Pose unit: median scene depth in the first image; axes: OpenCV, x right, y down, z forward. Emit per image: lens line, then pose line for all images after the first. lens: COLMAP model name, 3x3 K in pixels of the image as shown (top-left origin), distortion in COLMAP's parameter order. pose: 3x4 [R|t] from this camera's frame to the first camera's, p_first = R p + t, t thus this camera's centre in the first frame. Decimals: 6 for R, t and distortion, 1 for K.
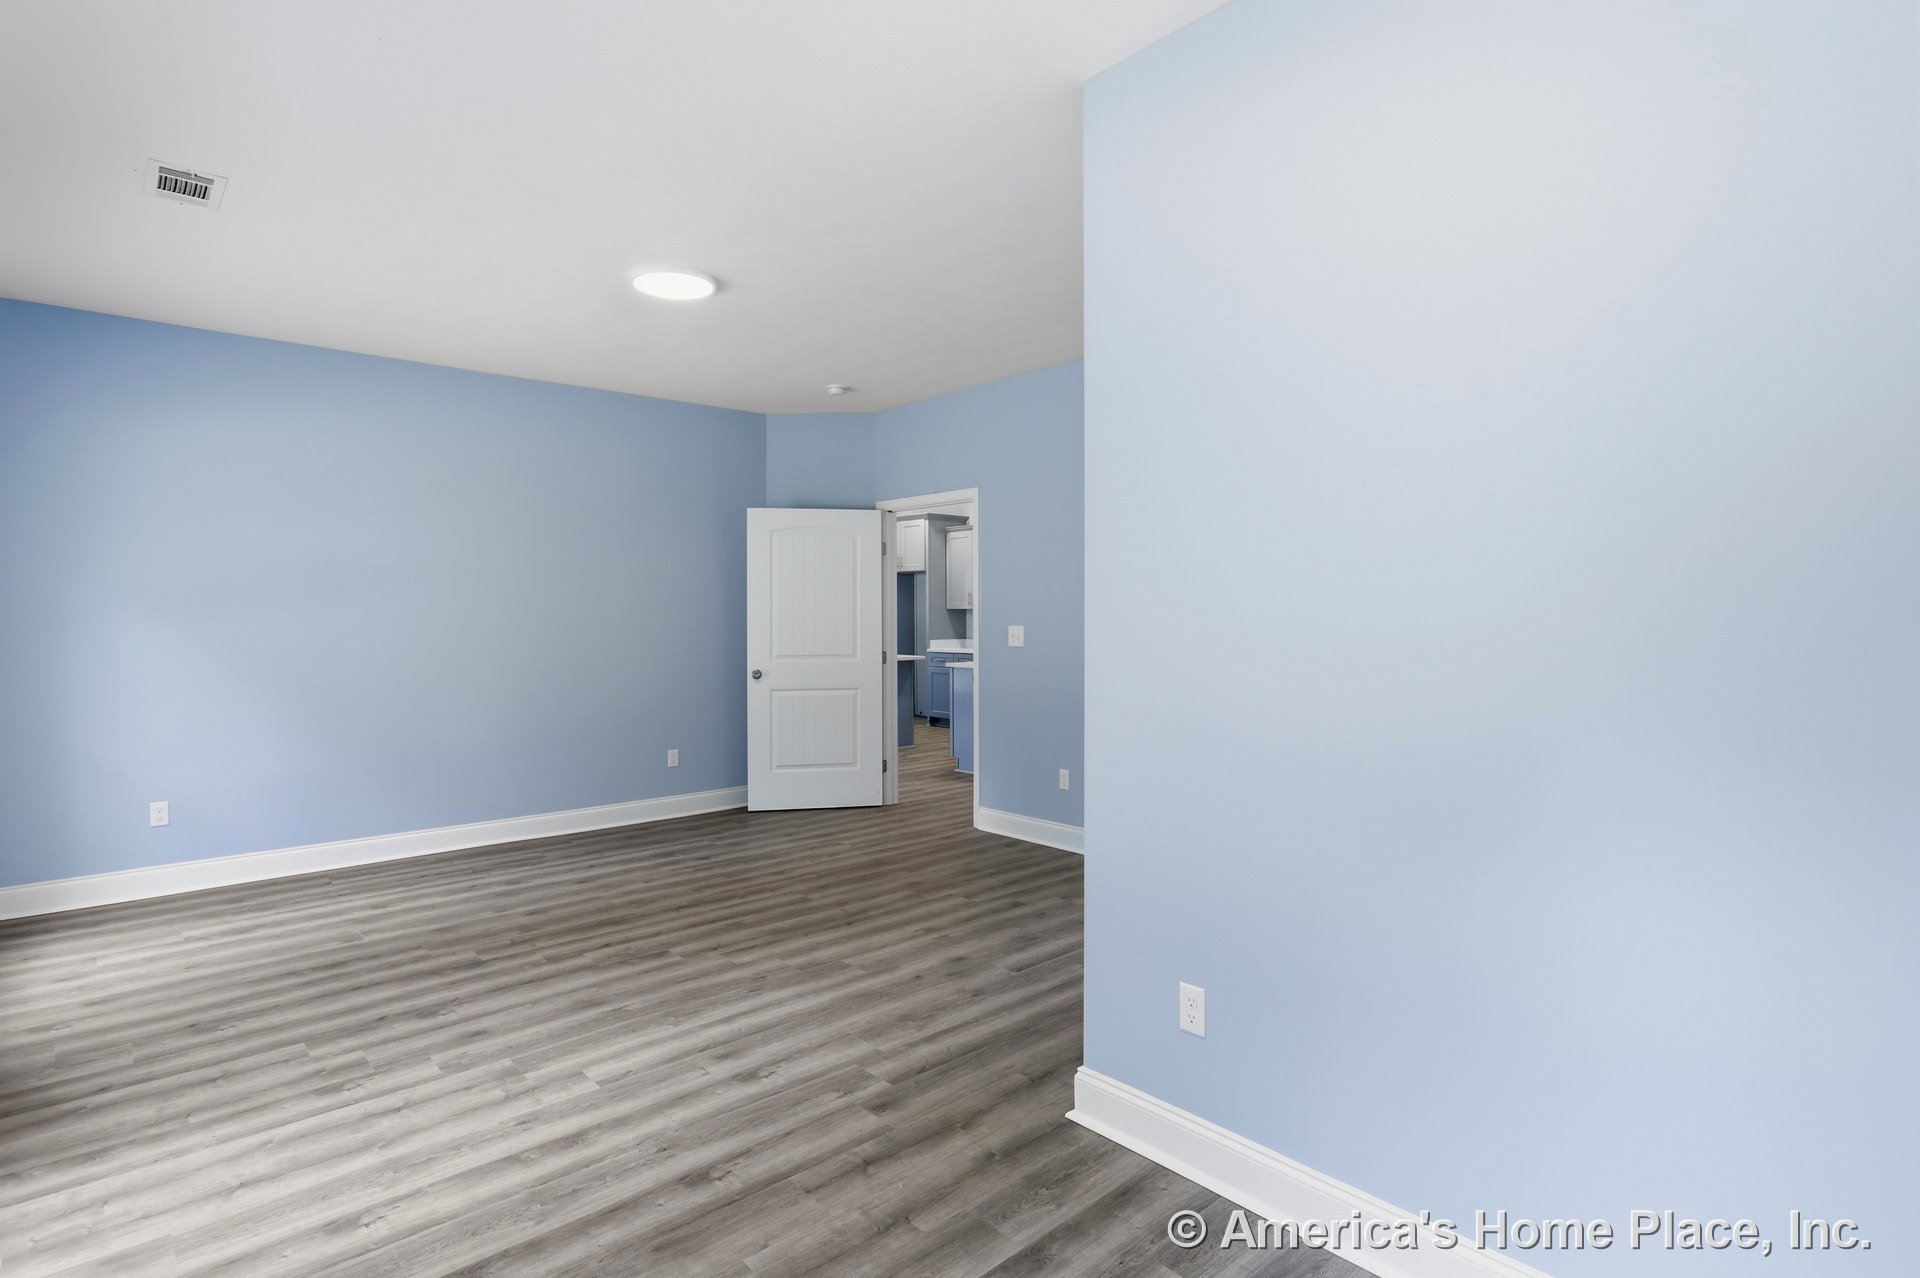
lens RADIAL K [[942.0, 0, 955.6], [0, 942.0, 632.9], [0, 0, 1]] dist [0.001583, 0.000035]
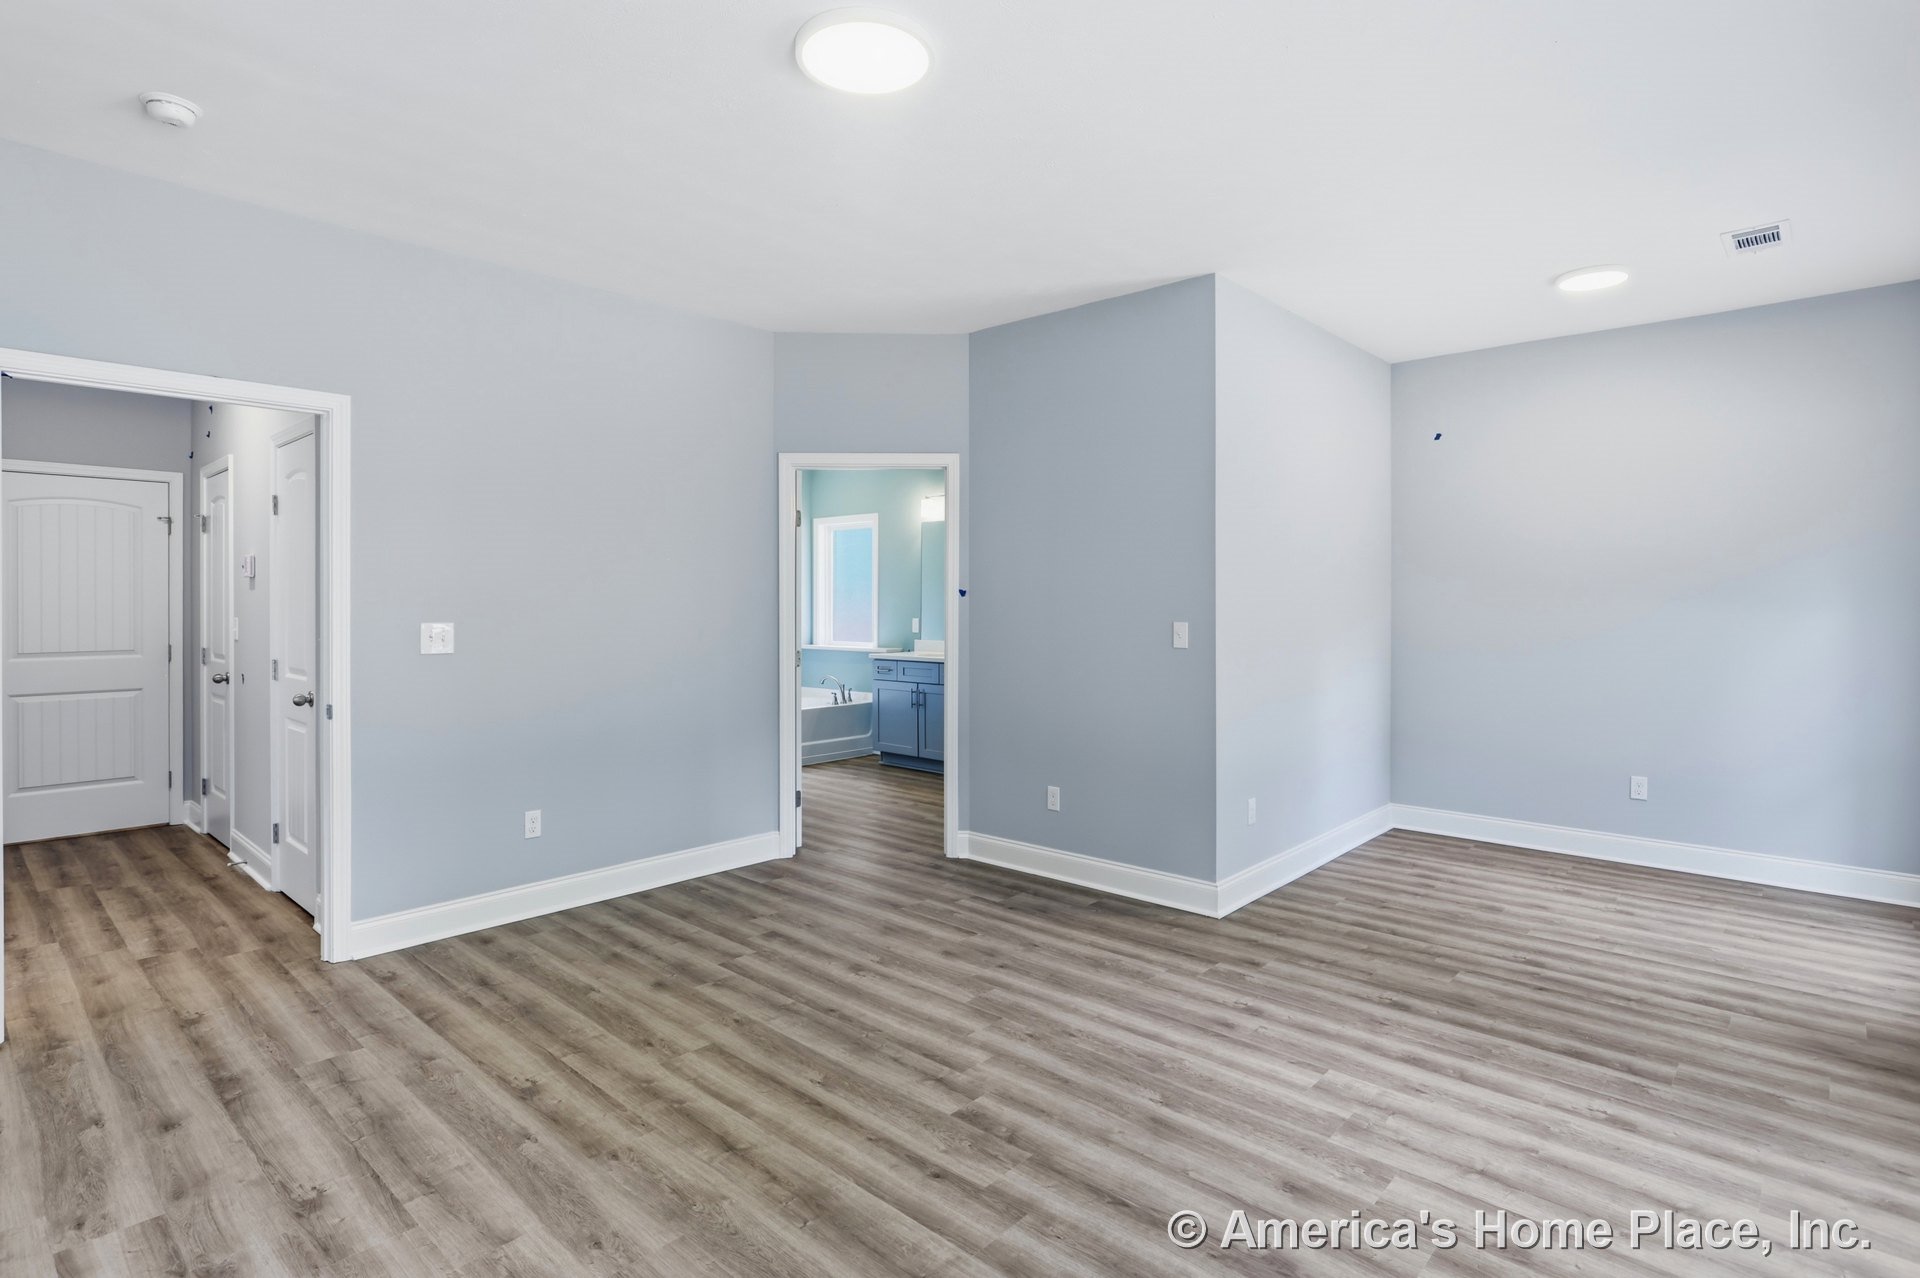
lens RADIAL K [[942.0, 0, 950.2], [0, 942.0, 625.9], [0, 0, 1]] dist [0.001583, 0.000035]
pose [[-0.082312, -0.018150, 0.996441, -1.132031], [0.018654, 0.999631, 0.019749, -0.018699], [-0.996432, 0.020213, -0.081943, 1.246331]]
